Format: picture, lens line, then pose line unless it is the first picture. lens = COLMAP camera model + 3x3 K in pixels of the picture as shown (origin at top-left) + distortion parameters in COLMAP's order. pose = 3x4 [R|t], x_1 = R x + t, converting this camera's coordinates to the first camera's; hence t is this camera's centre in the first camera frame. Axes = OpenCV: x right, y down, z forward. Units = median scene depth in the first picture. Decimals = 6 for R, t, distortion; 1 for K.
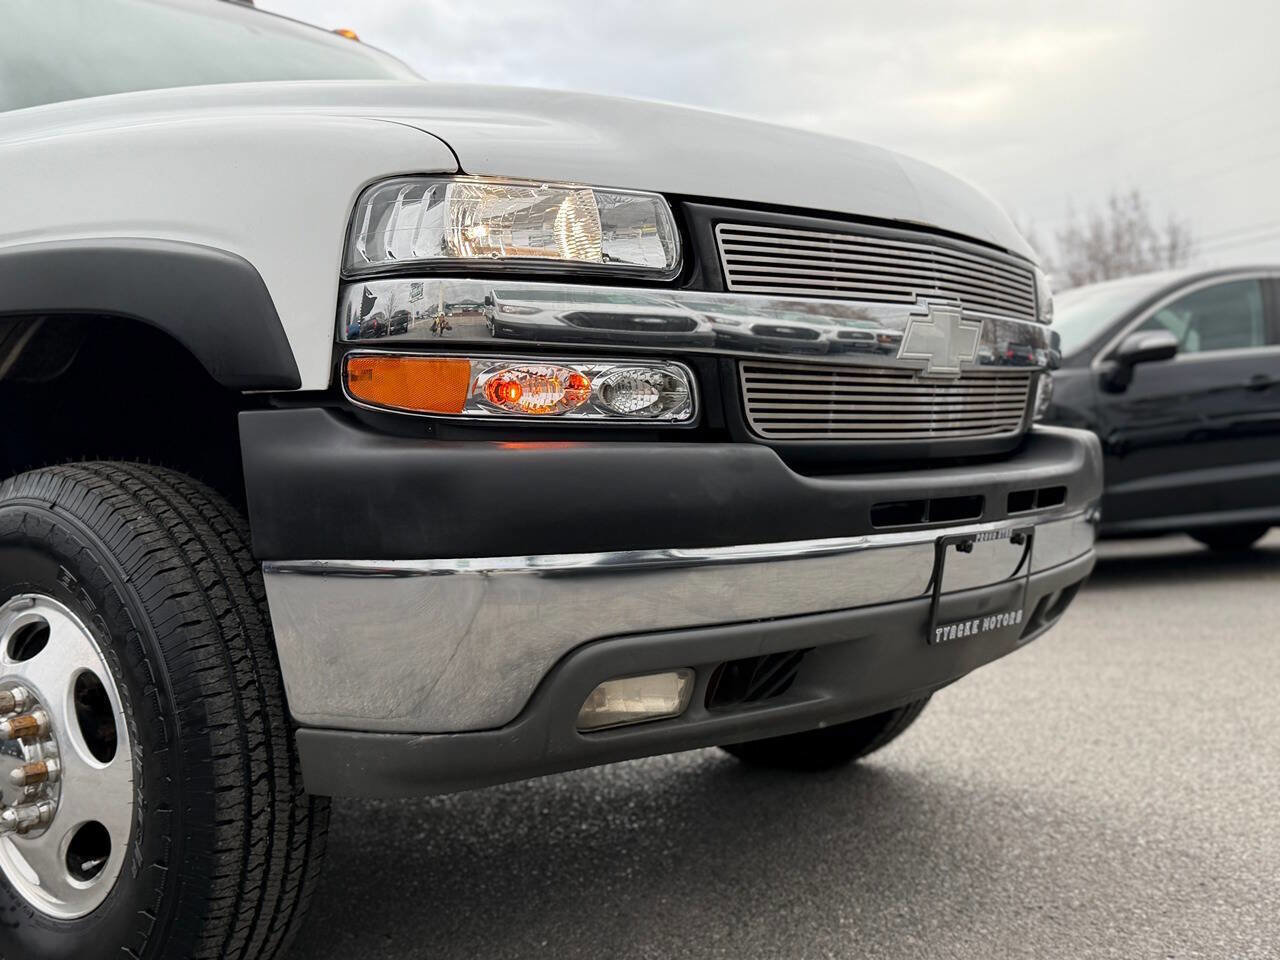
lens RADIAL K [[1438.6, 0, 638.5], [0, 1438.6, 484.7], [0, 0, 1]] dist [0.203843, -0.453711]
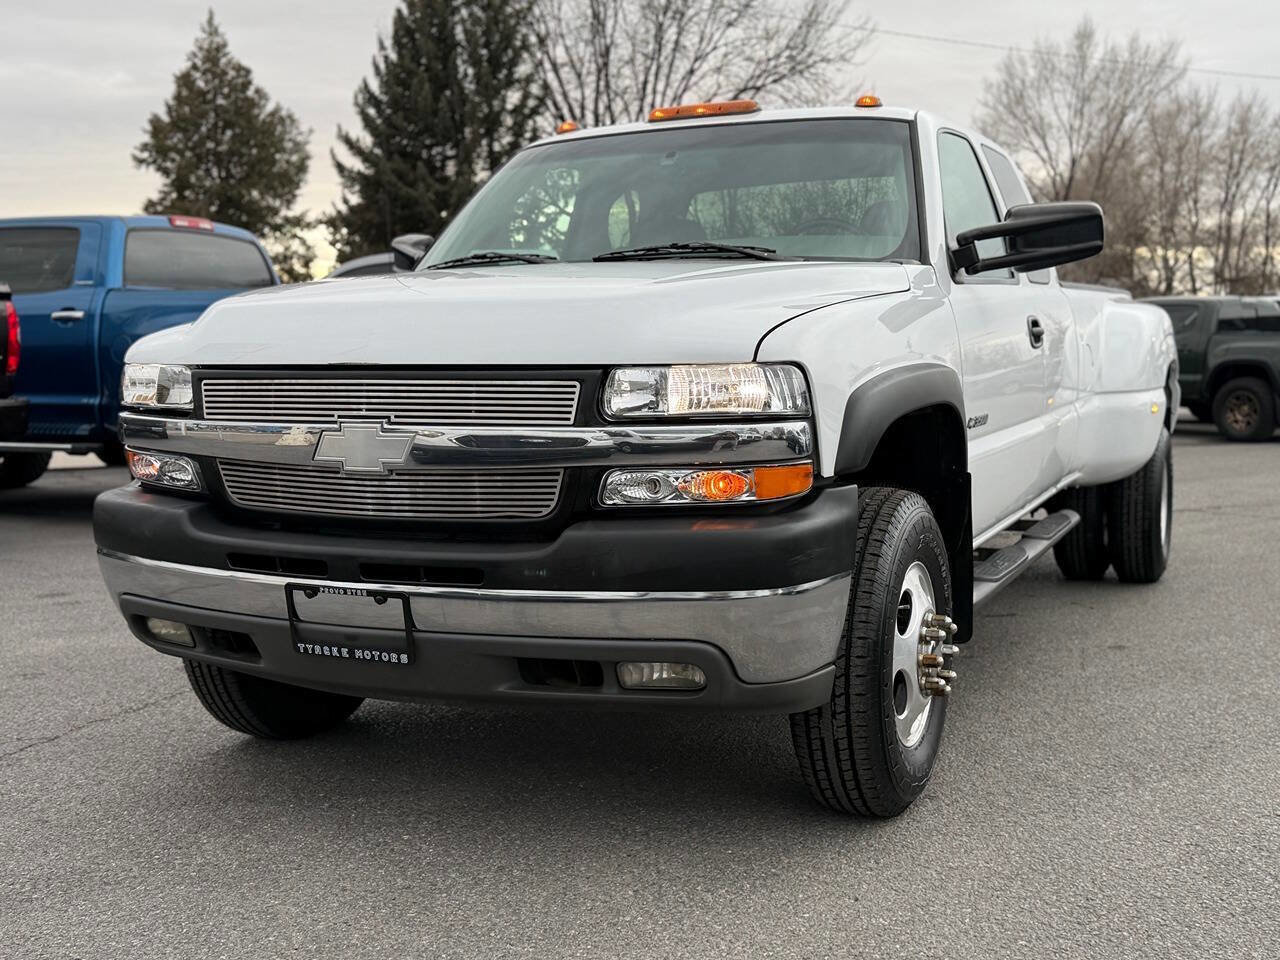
lens RADIAL K [[1438.6, 0, 638.5], [0, 1438.6, 484.7], [0, 0, 1]] dist [0.203843, -0.453711]
pose [[0.231953, 0.124554, -0.964720, 1.904162], [-0.022337, 0.992189, 0.122730, -0.283605], [0.972471, -0.006919, 0.232923, 1.098372]]
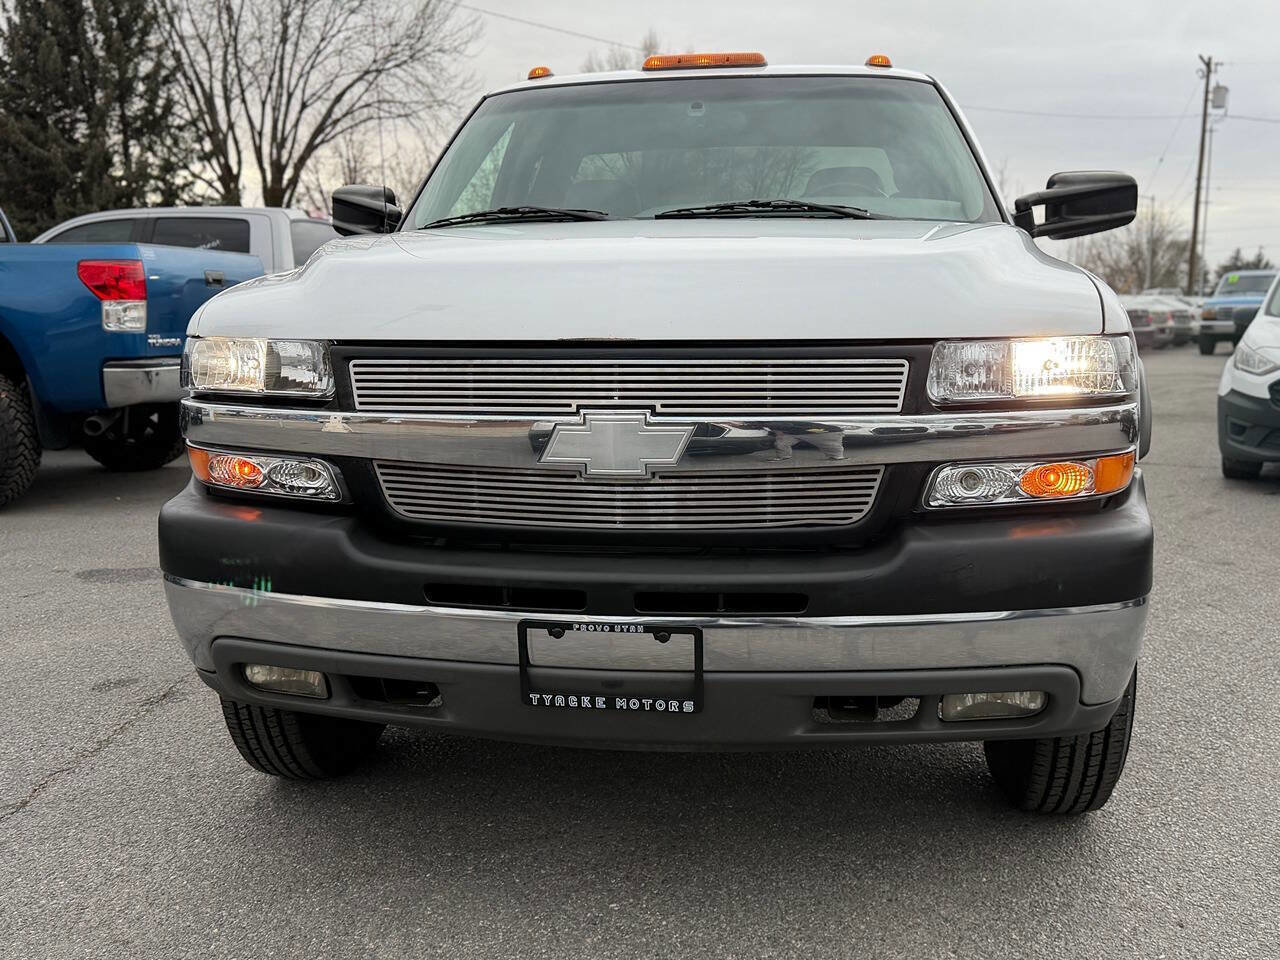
lens RADIAL K [[1236.9, 0, 647.0], [0, 1236.9, 477.0], [0, 0, 1]] dist [0.166224, -0.329124]
pose [[0.514894, 0.148832, -0.844235, 1.205299], [-0.032793, 0.987512, 0.154091, -0.261648], [0.856626, -0.051655, 0.513345, 0.627634]]
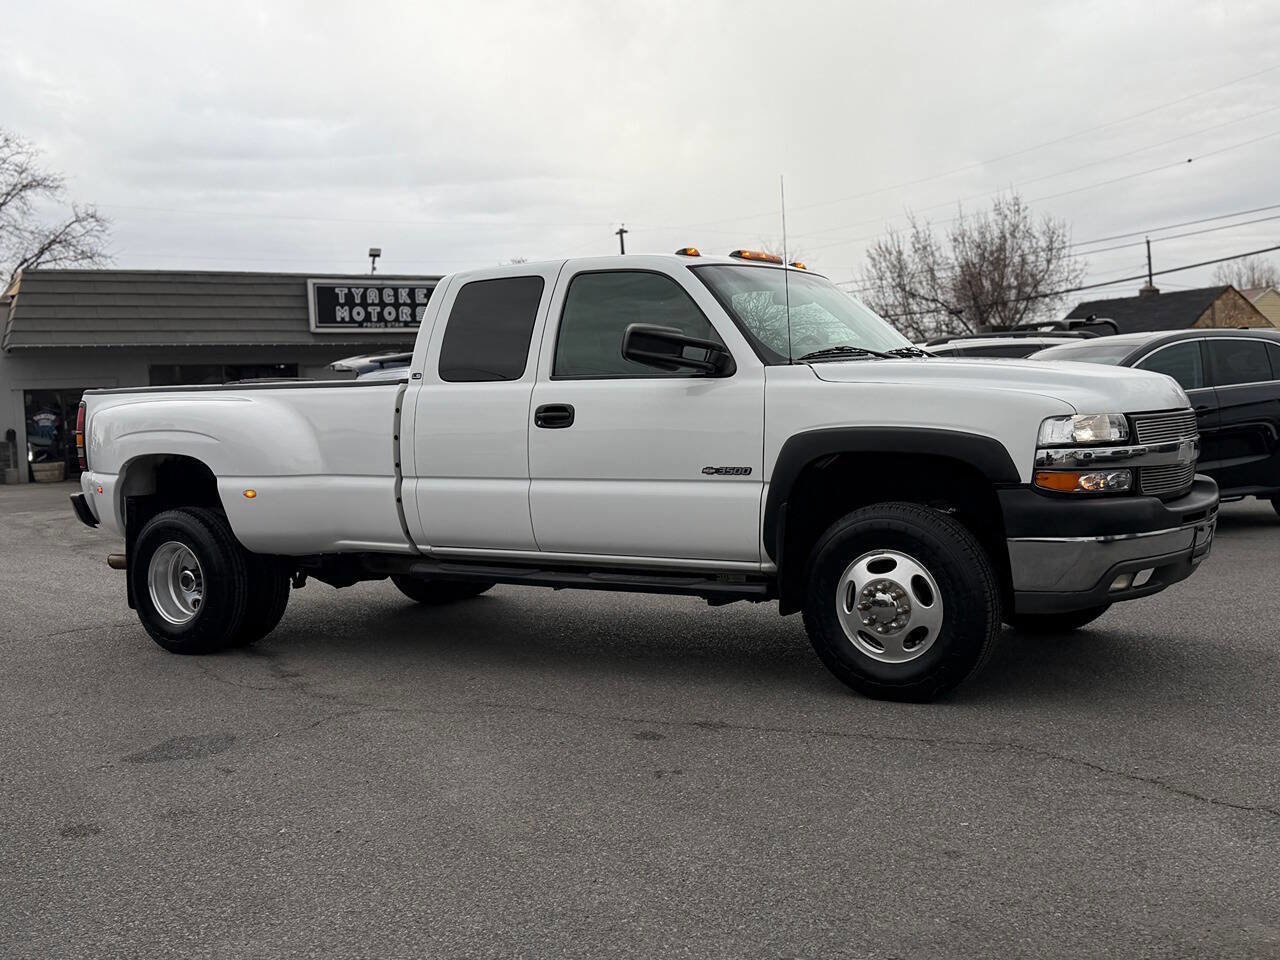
lens RADIAL K [[1438.6, 0, 638.5], [0, 1438.6, 484.7], [0, 0, 1]] dist [0.203843, -0.453711]
pose [[0.994744, -0.008766, 0.102020, -1.245310], [0.006135, 0.999641, 0.026076, -0.135410], [-0.102212, -0.025313, 0.994440, -1.841700]]
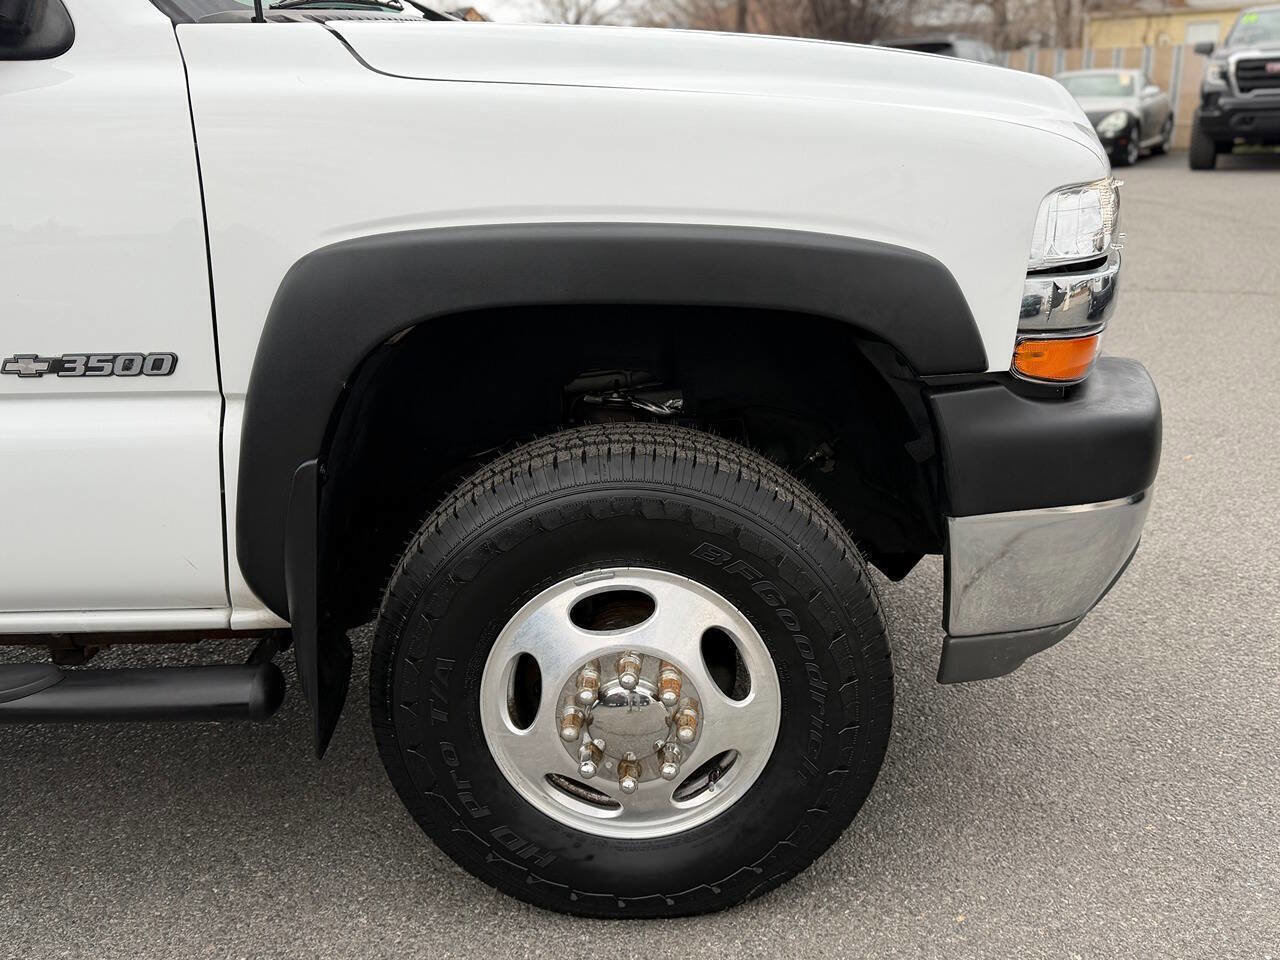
lens RADIAL K [[1236.9, 0, 647.0], [0, 1236.9, 477.0], [0, 0, 1]] dist [0.166224, -0.329124]
pose [[0.780339, -0.182377, 0.598172, -0.969102], [0.022212, 0.964009, 0.264942, -0.233687], [-0.624963, -0.193458, 0.756304, 0.358402]]
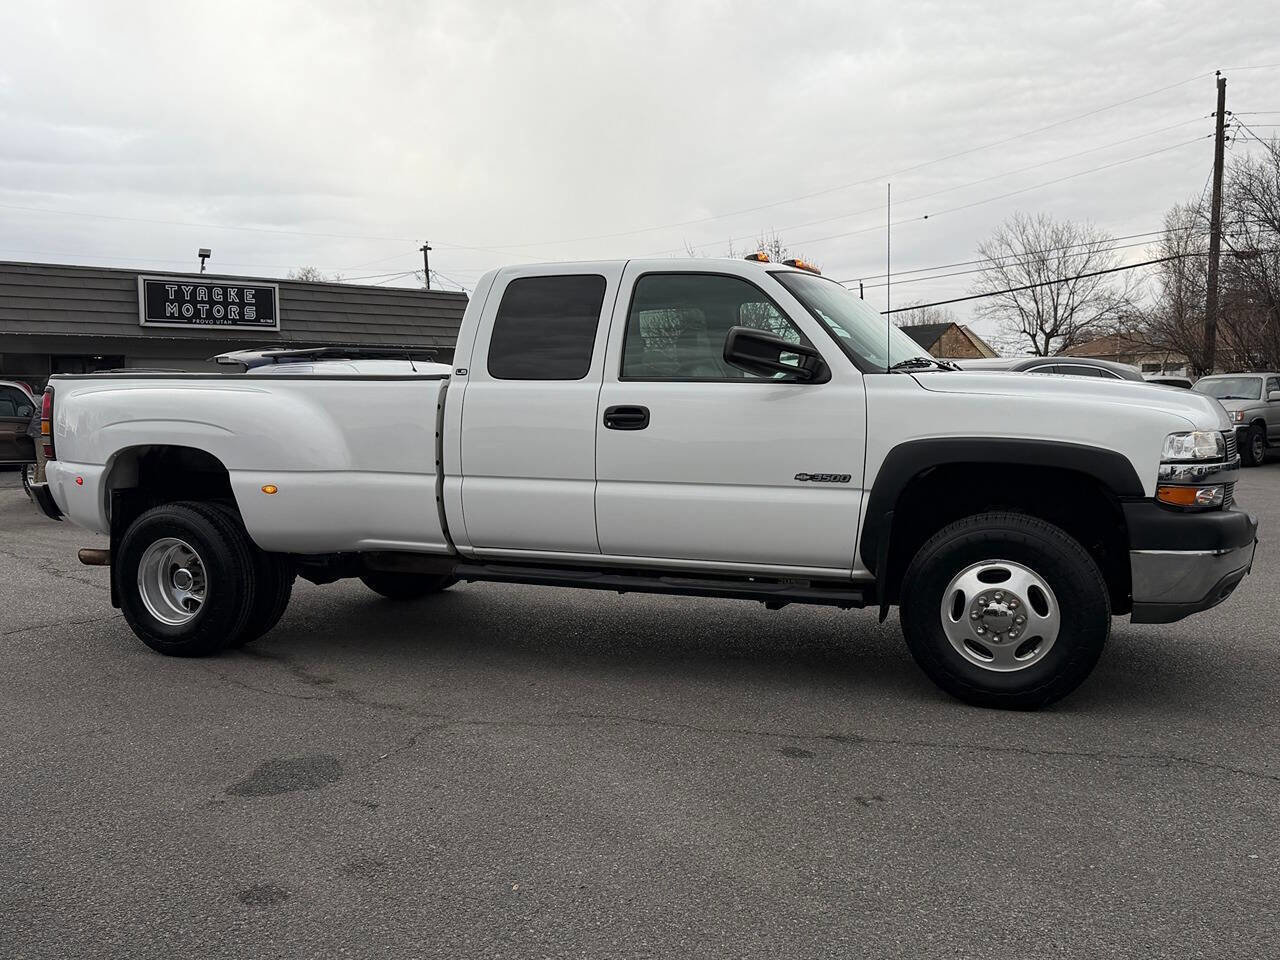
lens RADIAL K [[1236.9, 0, 647.0], [0, 1236.9, 477.0], [0, 0, 1]] dist [0.166224, -0.329124]
pose [[0.953620, 0.010069, 0.300843, -1.919343], [-0.018348, 0.999526, 0.024707, -0.143884], [-0.300452, -0.029082, 0.953353, -1.192441]]
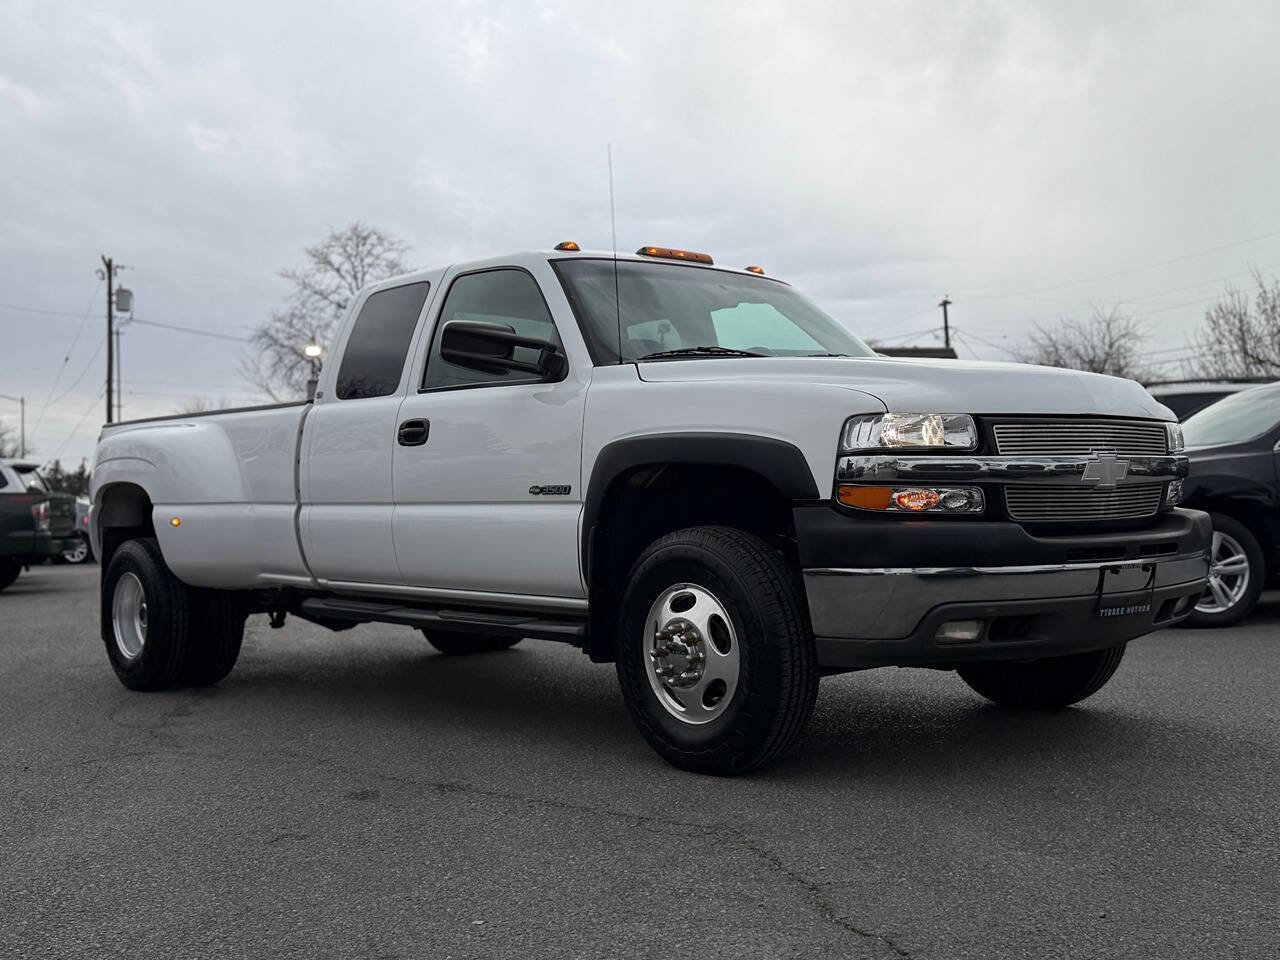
lens RADIAL K [[1420.4, 0, 641.0], [0, 1420.4, 483.3], [0, 0, 1]] dist [0.139732, -0.026123]
pose [[0.986780, 0.006148, -0.161946, -0.127562], [-0.011596, 0.999397, -0.032716, -0.009149], [0.161647, 0.034161, 0.986257, -1.303222]]
